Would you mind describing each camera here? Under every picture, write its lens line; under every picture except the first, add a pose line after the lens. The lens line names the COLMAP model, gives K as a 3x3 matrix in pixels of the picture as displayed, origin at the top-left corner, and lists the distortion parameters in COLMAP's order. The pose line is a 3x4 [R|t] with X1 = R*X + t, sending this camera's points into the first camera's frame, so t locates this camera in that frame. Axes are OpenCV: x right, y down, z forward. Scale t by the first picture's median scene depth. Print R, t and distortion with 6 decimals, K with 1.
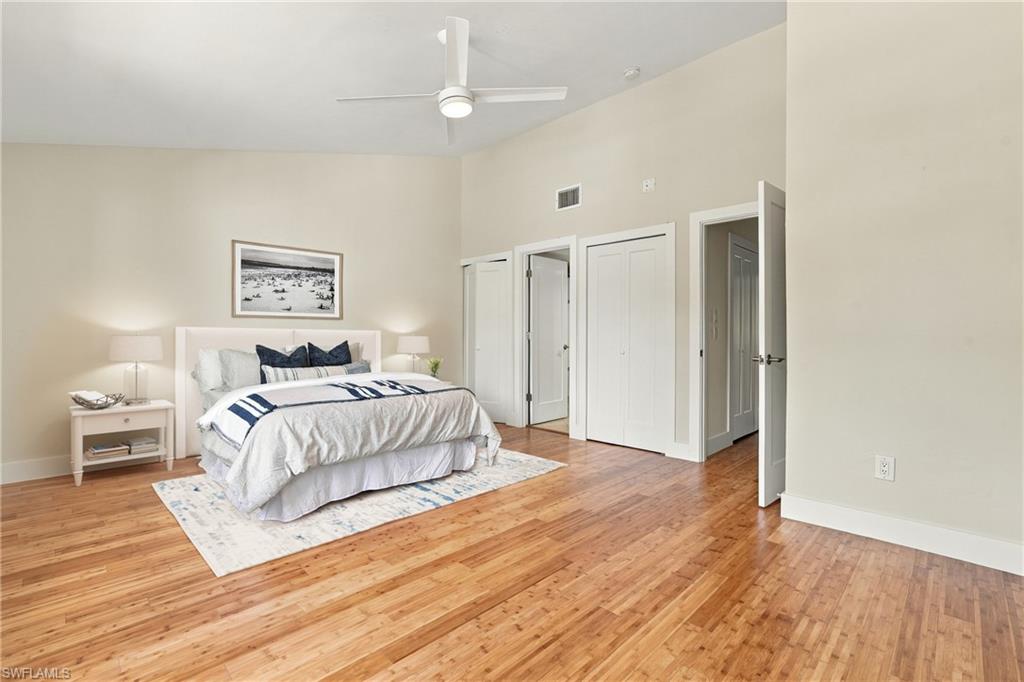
lens RADIAL K [[460.0, 0, 511.6], [0, 460.0, 335.3], [0, 0, 1]] dist [-0.003220, 0.000157]
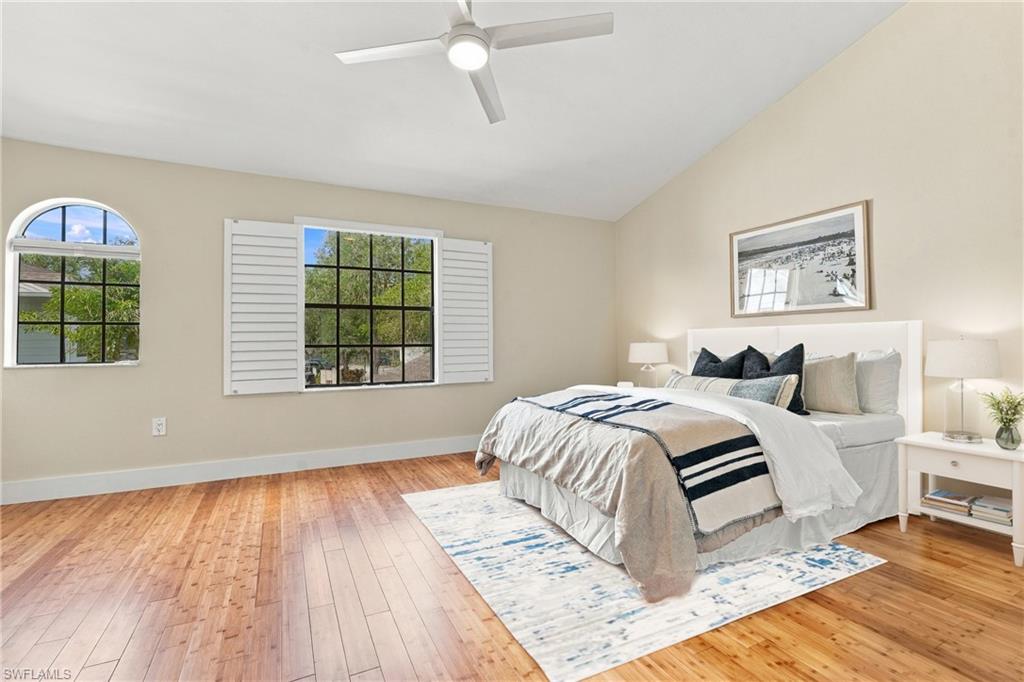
lens RADIAL K [[460.0, 0, 511.6], [0, 460.0, 335.3], [0, 0, 1]] dist [-0.003220, 0.000157]
pose [[-0.308280, -0.007742, -0.951264, 0.381563], [0.011885, 0.999857, -0.011990, 0.001754], [0.951221, -0.015002, -0.308144, 0.816227]]
